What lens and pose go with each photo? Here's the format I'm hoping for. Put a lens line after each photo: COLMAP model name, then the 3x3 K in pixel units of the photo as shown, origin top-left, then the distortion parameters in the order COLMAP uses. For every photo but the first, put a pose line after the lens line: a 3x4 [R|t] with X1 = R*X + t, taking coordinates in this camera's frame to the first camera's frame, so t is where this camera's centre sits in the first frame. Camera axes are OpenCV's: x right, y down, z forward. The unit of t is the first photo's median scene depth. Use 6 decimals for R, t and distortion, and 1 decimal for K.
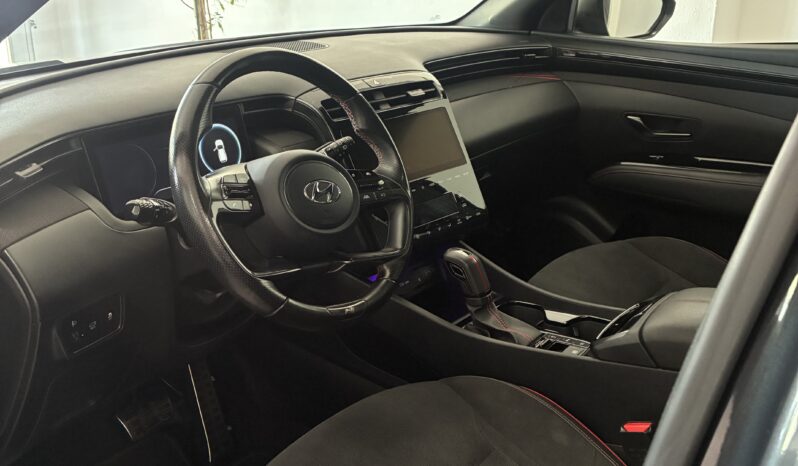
lens RADIAL K [[791.2, 0, 395.1], [0, 791.2, 231.0], [0, 0, 1]] dist [0.024183, 0.000000]
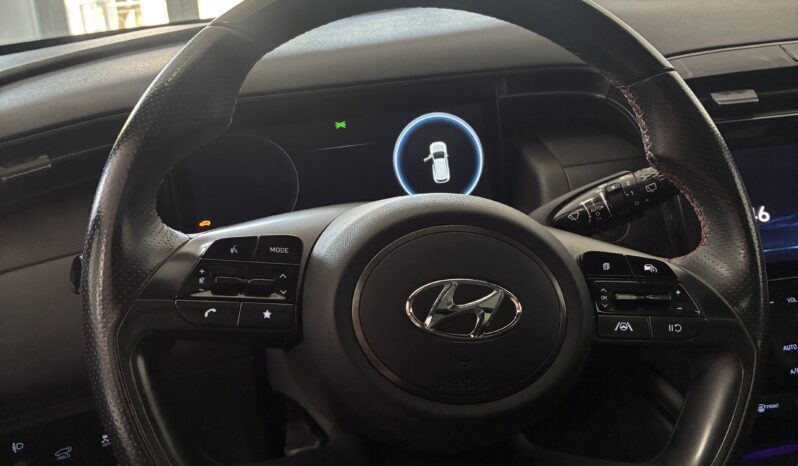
lens RADIAL K [[791.2, 0, 400.5], [0, 791.2, 237.9], [0, 0, 1]] dist [0.024183, 0.000000]
pose [[0.799542, 0.176864, -0.573980, 0.087104], [-0.154643, 0.984060, 0.087809, -0.095661], [0.580361, 0.018555, 0.814148, 0.549381]]
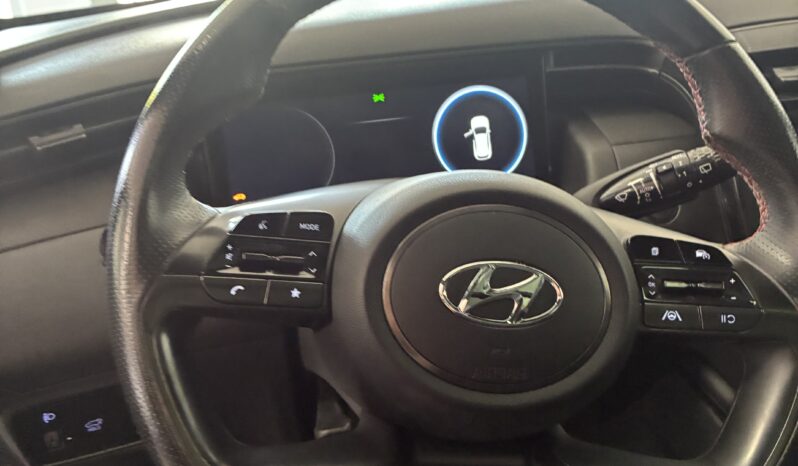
lens RADIAL K [[791.2, 0, 395.7], [0, 791.2, 233.5], [0, 0, 1]] dist [0.024183, 0.000000]
pose [[0.759658, 0.209303, -0.615720, 0.079682], [-0.169690, 0.977789, 0.123023, -0.096243], [0.627794, 0.011026, 0.778302, 0.564965]]
